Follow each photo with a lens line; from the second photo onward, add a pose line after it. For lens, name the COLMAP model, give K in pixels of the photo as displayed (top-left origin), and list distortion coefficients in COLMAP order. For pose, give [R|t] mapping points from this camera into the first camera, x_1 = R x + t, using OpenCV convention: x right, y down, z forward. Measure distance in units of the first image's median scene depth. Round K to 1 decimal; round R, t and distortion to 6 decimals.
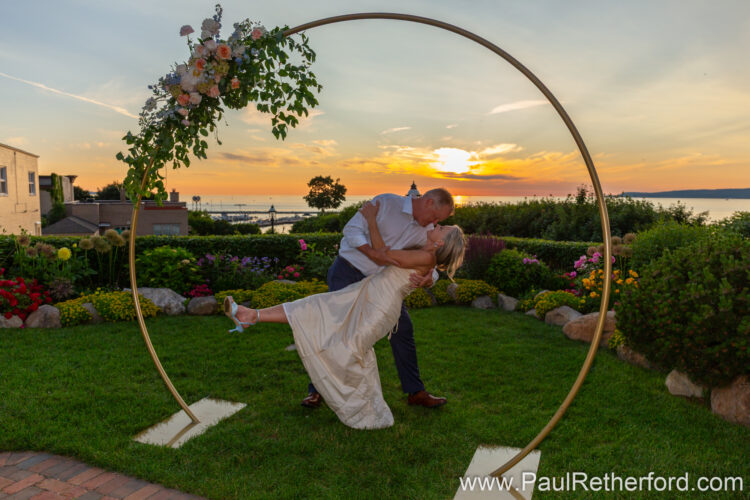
lens RADIAL K [[517.1, 0, 369.1], [0, 517.1, 249.9], [0, 0, 1]] dist [-0.008790, -0.015721]
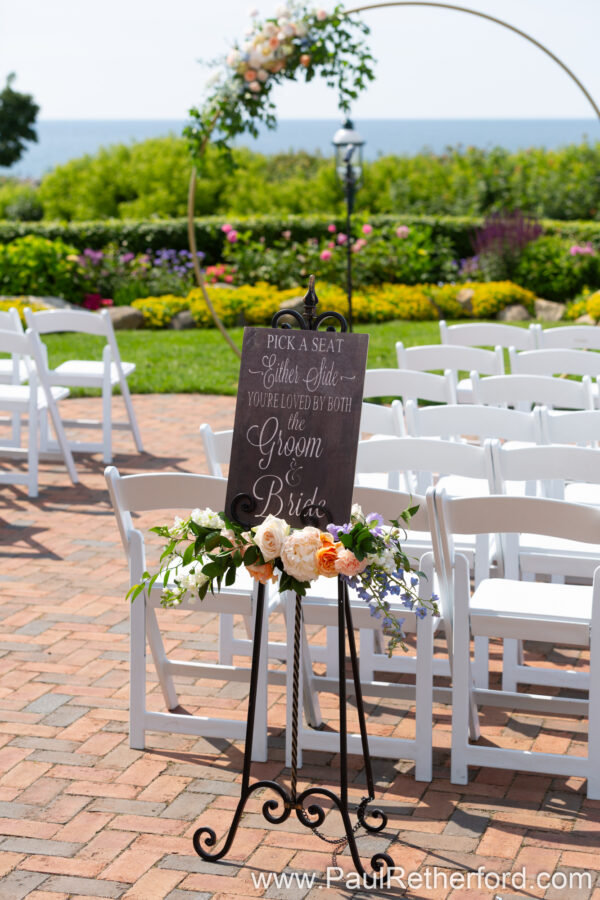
lens RADIAL K [[1908.1, 0, 302.9], [0, 1908.1, 450.1], [0, 0, 1]] dist [0.062233, 0.000000]
pose [[0.990195, -0.037476, 0.134574, -0.376274], [0.028108, 0.997091, 0.070855, 0.093364], [-0.136837, -0.066377, 0.988367, -1.369488]]
